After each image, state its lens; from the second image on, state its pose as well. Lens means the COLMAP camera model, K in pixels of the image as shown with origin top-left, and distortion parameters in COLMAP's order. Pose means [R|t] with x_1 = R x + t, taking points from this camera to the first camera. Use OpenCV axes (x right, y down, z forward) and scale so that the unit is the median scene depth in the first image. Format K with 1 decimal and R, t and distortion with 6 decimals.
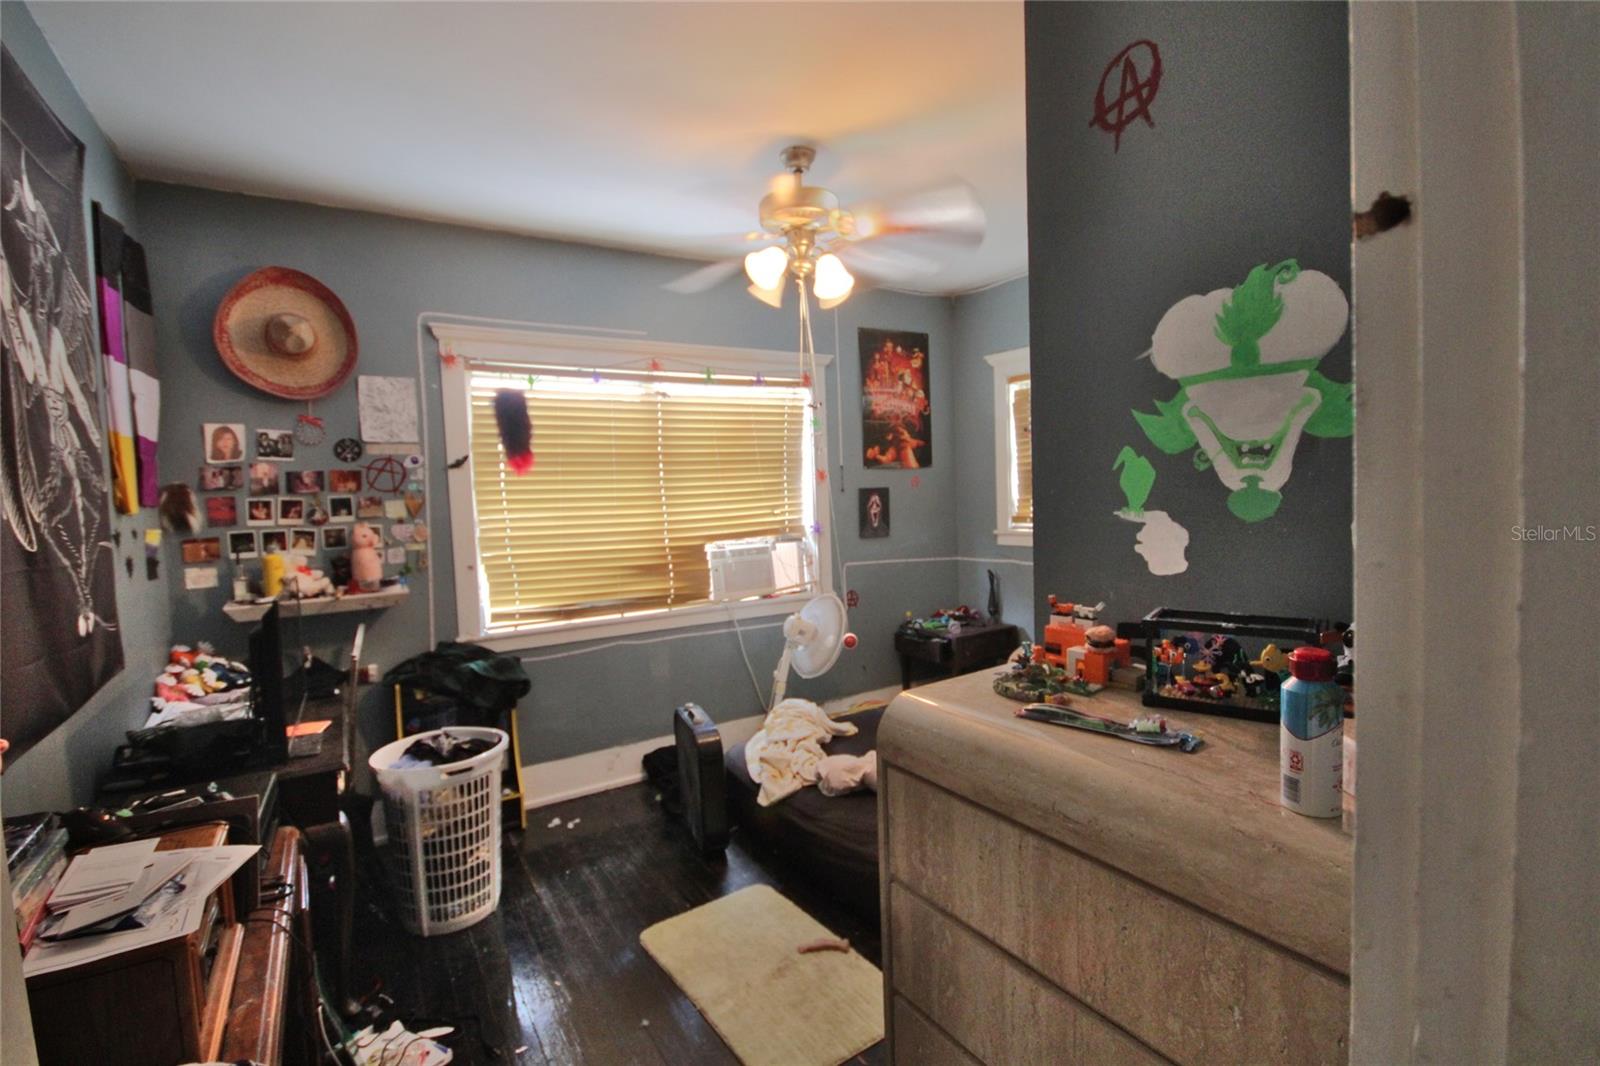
lens RADIAL K [[736.2, 0, 800.0], [0, 736.2, 533.0], [0, 0, 1]] dist [-0.053555, -0.000183]
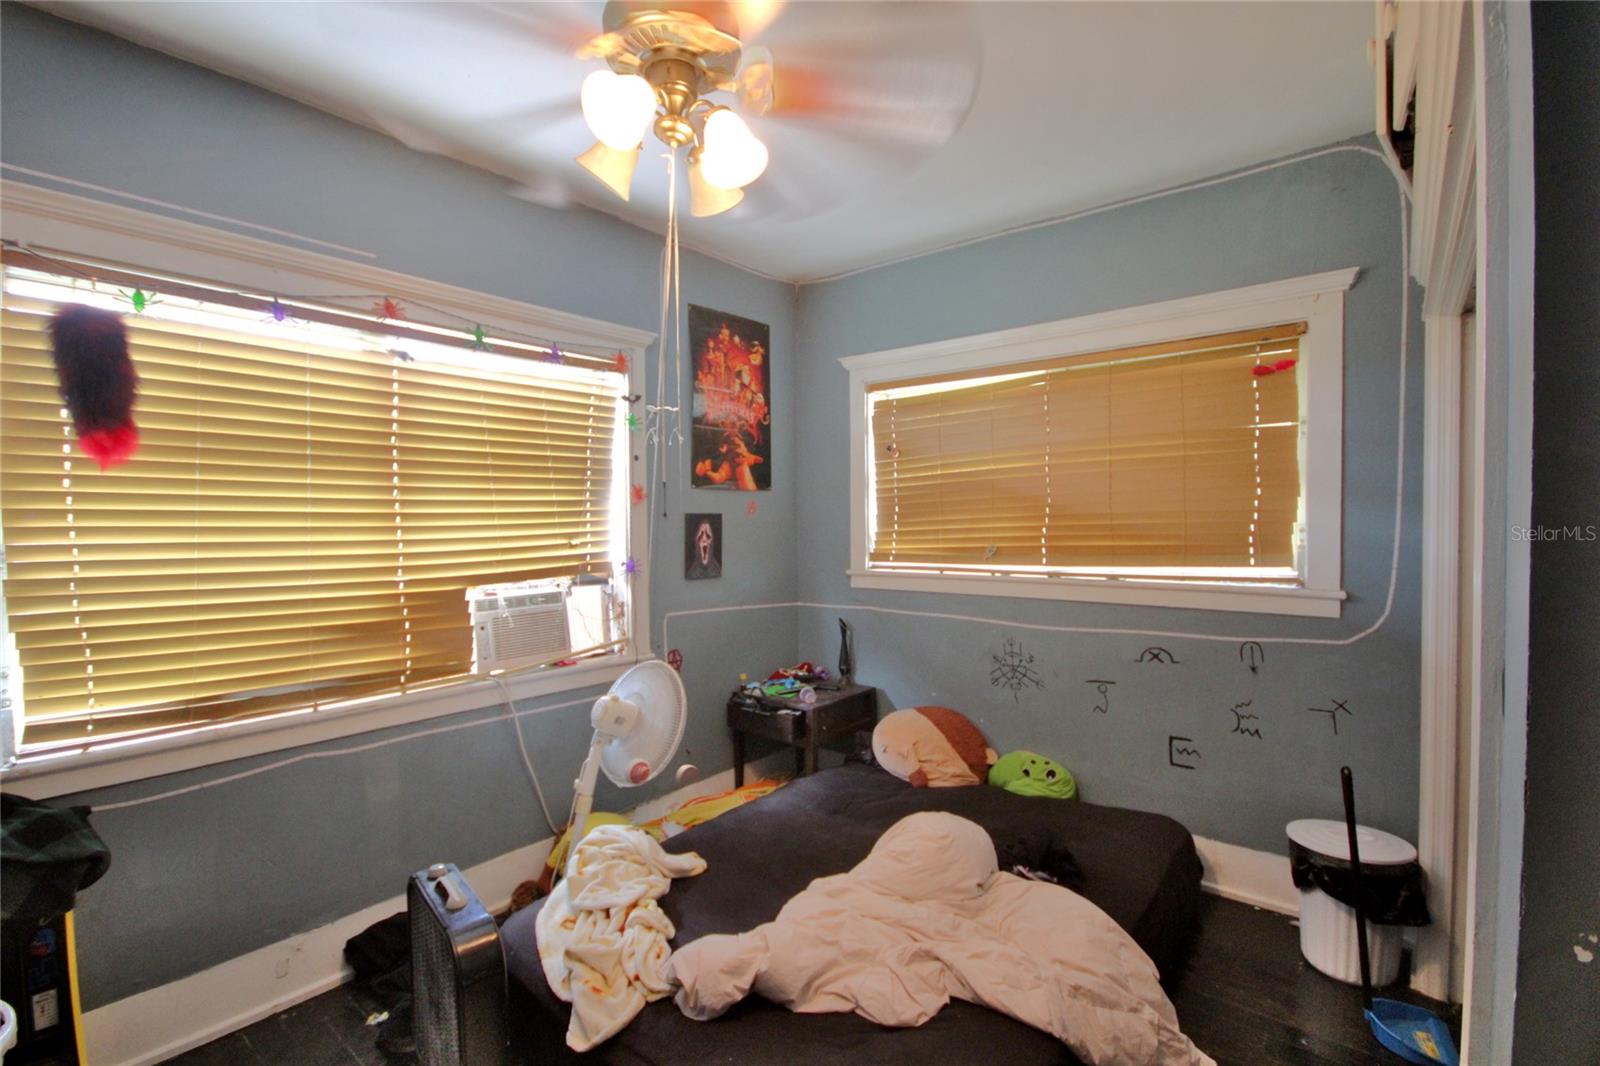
lens RADIAL K [[742.1, 0, 800.0], [0, 742.1, 533.0], [0, 0, 1]] dist [-0.005397, -0.000906]
pose [[0.948366, 0.021093, 0.316477, -0.053427], [-0.006407, 0.998857, -0.047371, -0.005675], [-0.317114, 0.042898, 0.947417, 0.258489]]
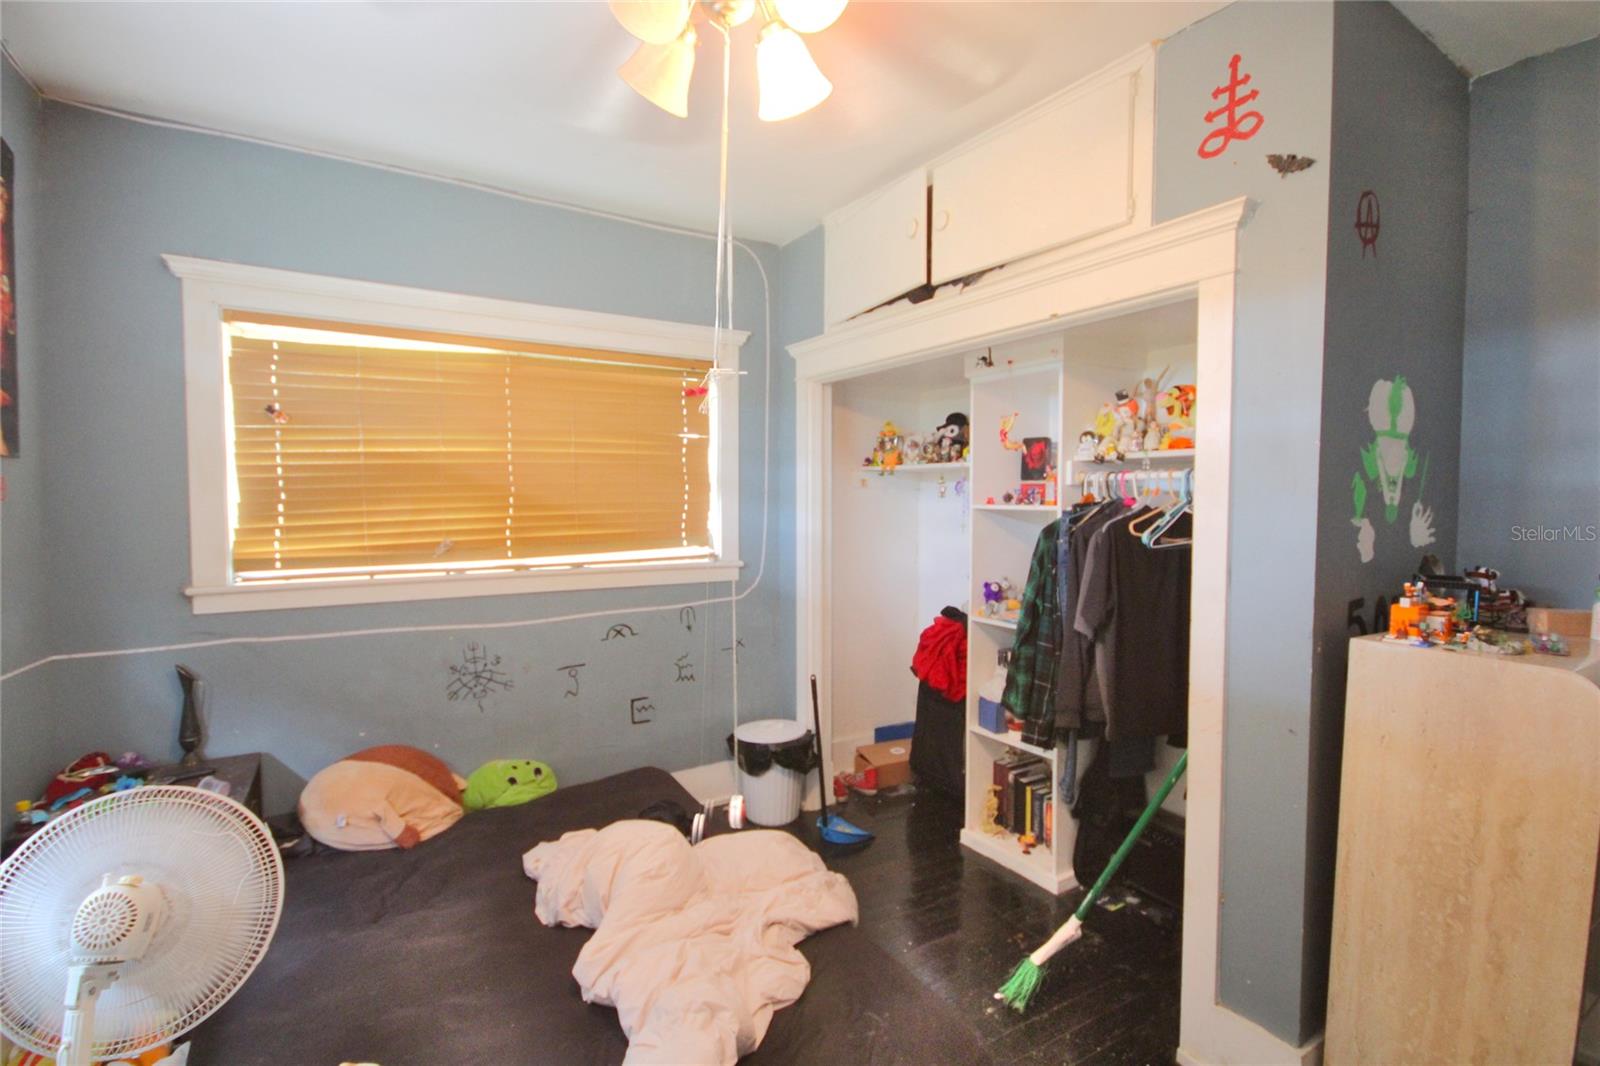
lens RADIAL K [[742.1, 0, 800.0], [0, 742.1, 533.0], [0, 0, 1]] dist [-0.005397, -0.000906]
pose [[0.011642, -0.006354, 0.999912, -0.293347], [0.059689, 0.998201, 0.005648, -0.022462], [-0.998149, 0.059618, 0.012000, 0.616609]]
